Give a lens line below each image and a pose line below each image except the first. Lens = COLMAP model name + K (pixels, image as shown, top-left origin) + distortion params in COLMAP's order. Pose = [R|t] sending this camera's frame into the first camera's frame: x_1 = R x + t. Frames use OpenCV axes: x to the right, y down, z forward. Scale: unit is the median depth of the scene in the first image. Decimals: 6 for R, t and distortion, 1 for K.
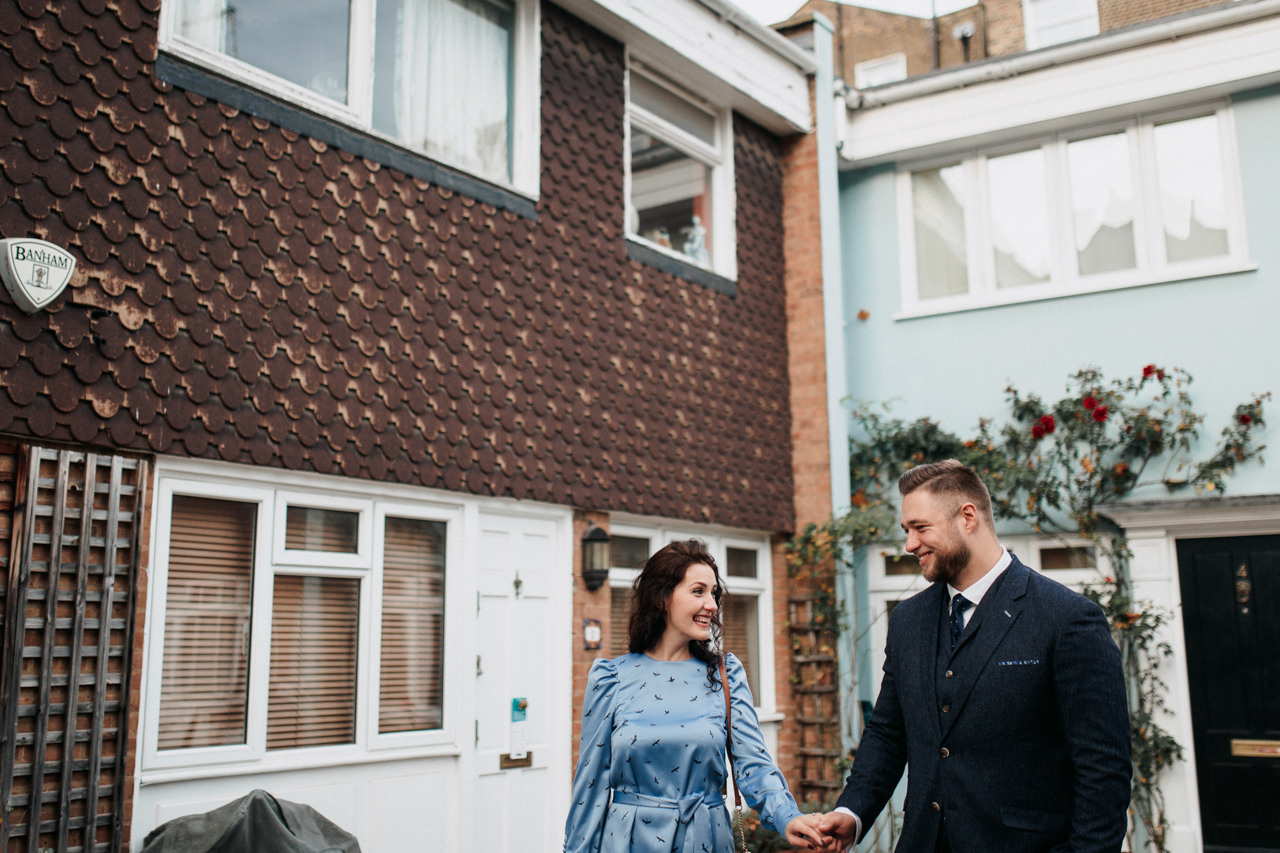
lens RADIAL K [[1393.2, 0, 633.8], [0, 1393.2, 360.2], [0, 0, 1]] dist [0.013270, 0.004050]
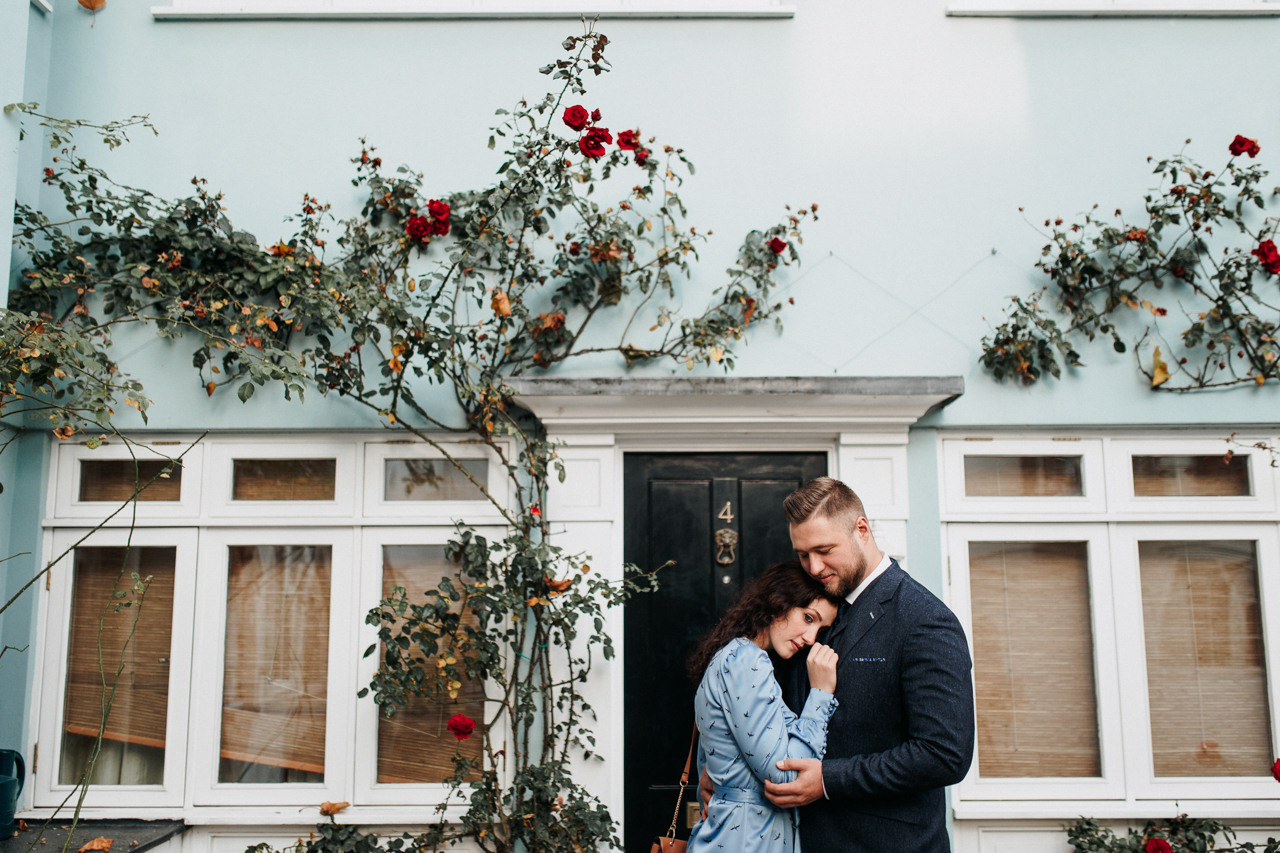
lens RADIAL K [[1254.3, 0, 640.0], [0, 1254.3, 426.5], [0, 0, 1]] dist [-0.001253, -0.001282]
pose [[0.846086, 0.088807, 0.525597, 0.121539], [-0.113918, 0.993369, 0.015536, 0.107539], [-0.520732, -0.073019, 0.850592, 0.556045]]
